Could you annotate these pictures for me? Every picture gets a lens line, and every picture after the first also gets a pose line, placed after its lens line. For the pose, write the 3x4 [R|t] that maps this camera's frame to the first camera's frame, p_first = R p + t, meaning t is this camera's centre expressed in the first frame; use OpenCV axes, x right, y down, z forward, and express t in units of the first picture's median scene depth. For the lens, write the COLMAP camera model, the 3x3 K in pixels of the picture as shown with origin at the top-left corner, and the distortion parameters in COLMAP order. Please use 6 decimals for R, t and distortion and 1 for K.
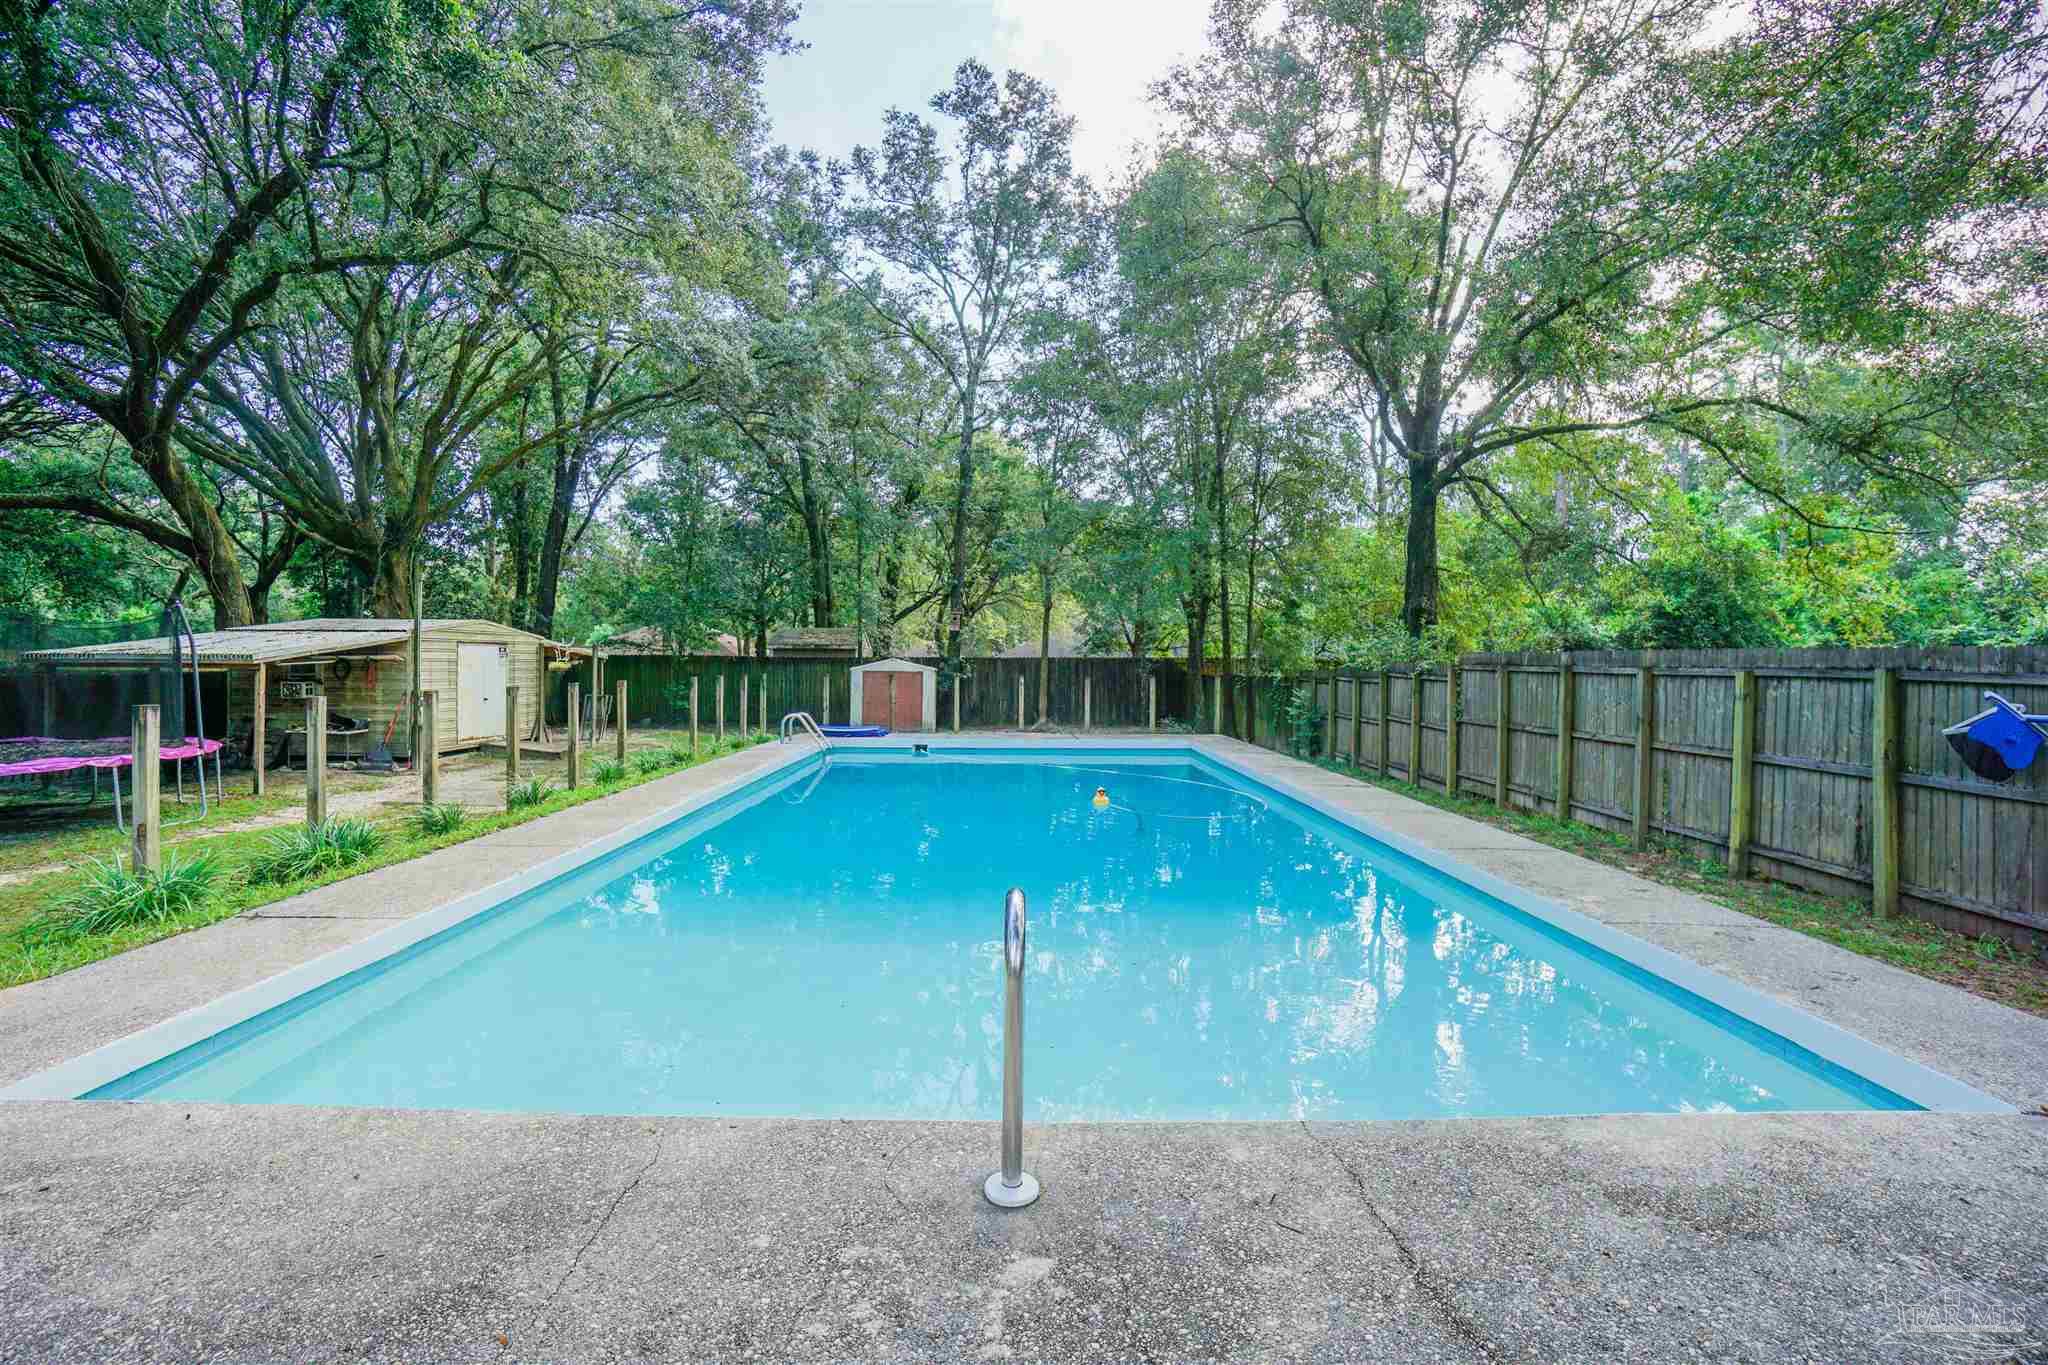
lens RADIAL K [[898.6, 0, 1026.6], [0, 898.6, 674.4], [0, 0, 1]] dist [-0.057319, 0.018743]
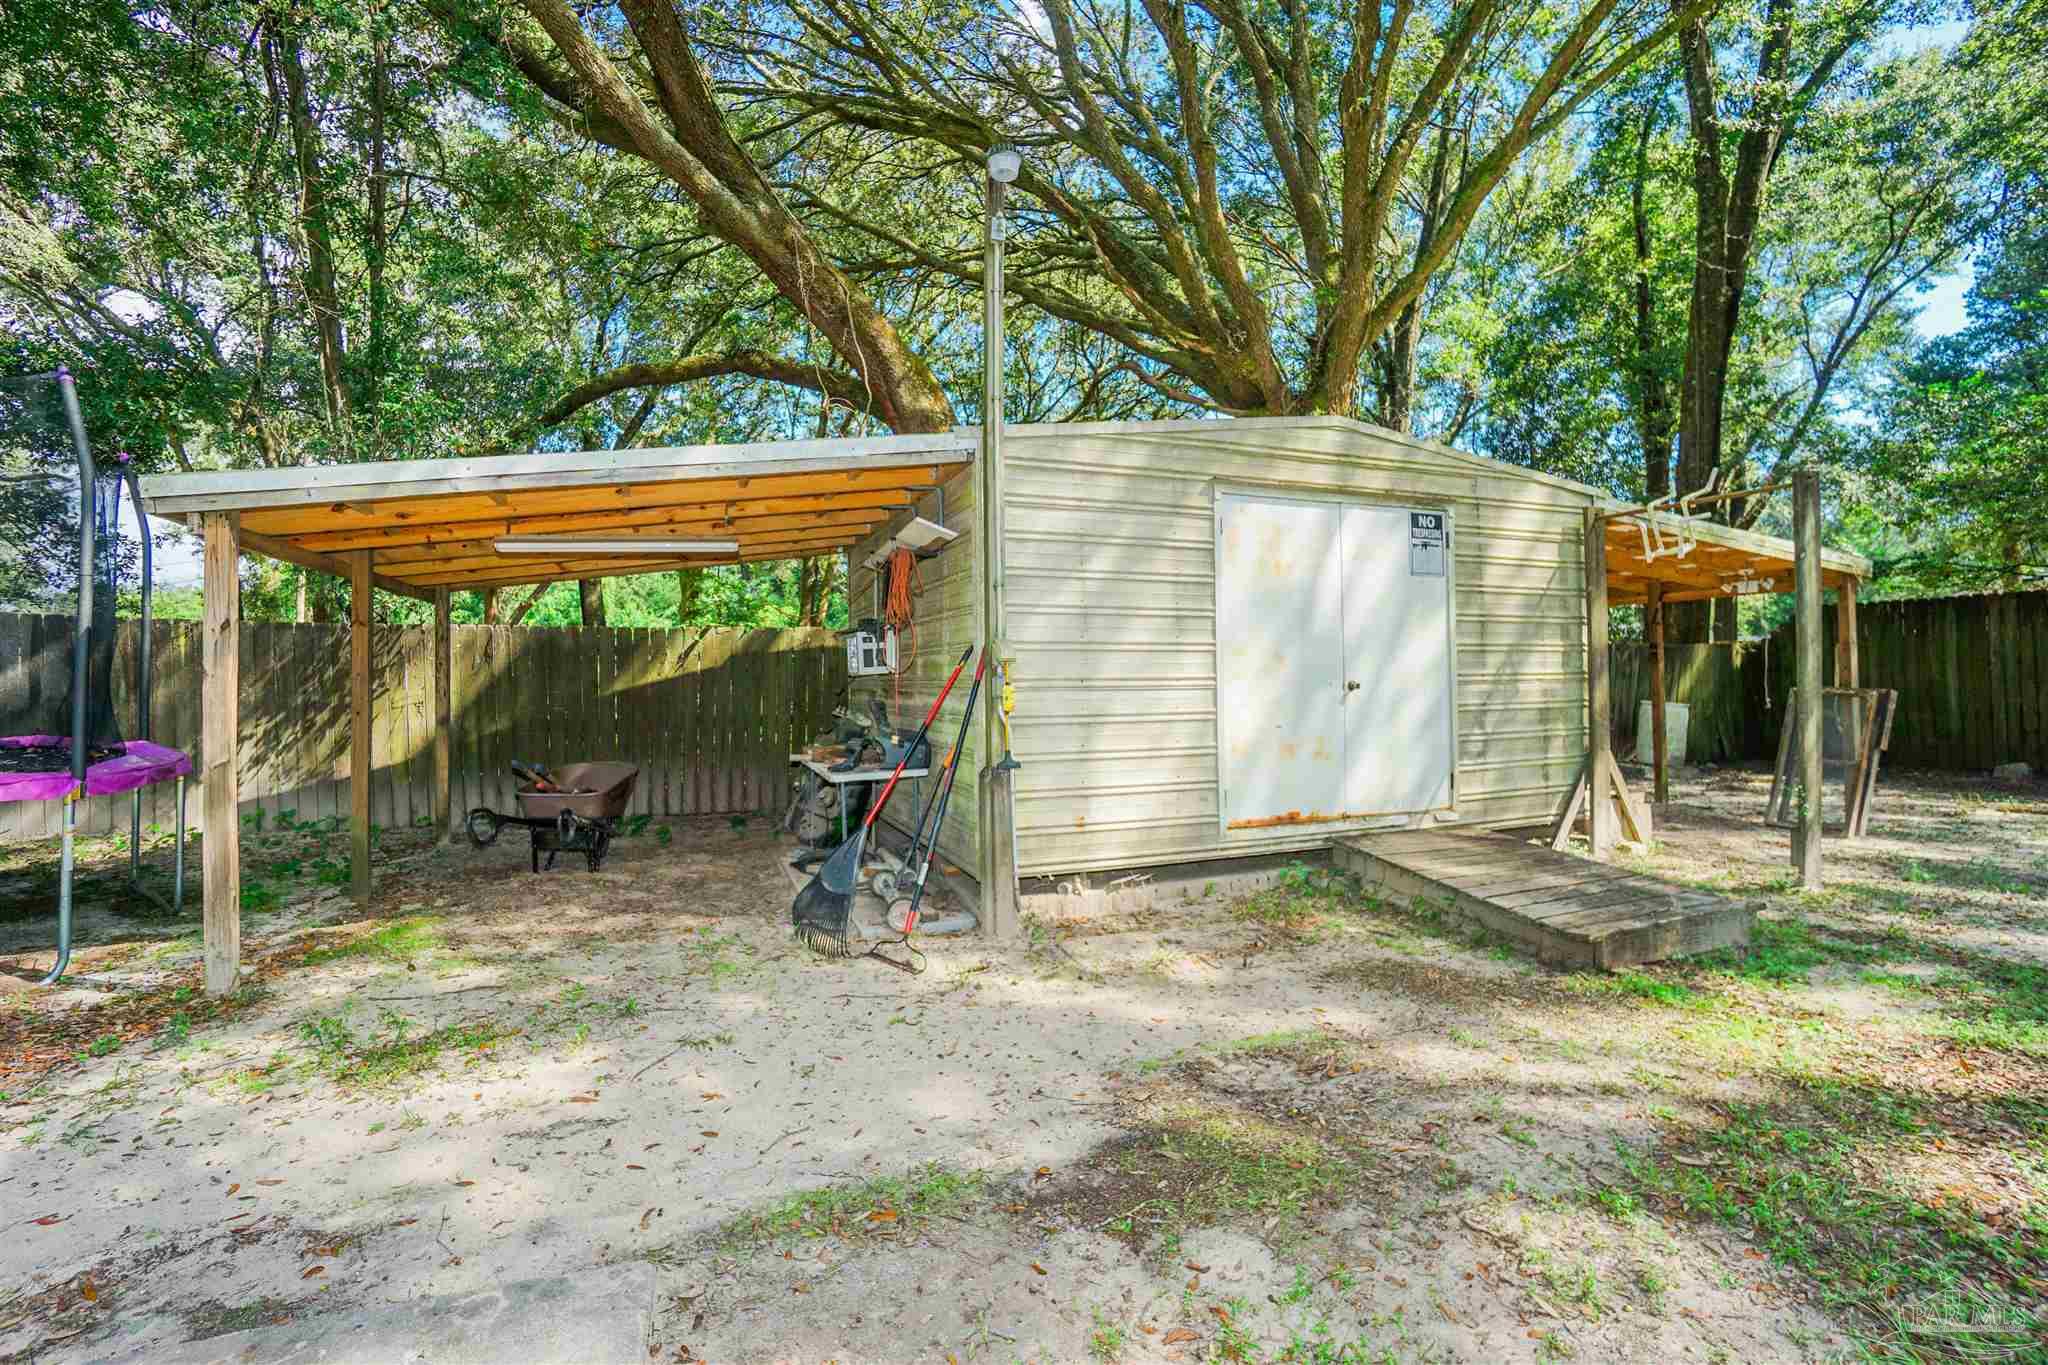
lens RADIAL K [[898.6, 0, 1027.8], [0, 898.6, 681.9], [0, 0, 1]] dist [-0.057319, 0.018743]
pose [[0.354451, -0.016438, -0.934930, -0.360511], [-0.004716, 0.999801, -0.019366, 0.031275], [0.935063, 0.011273, 0.354303, 0.763838]]
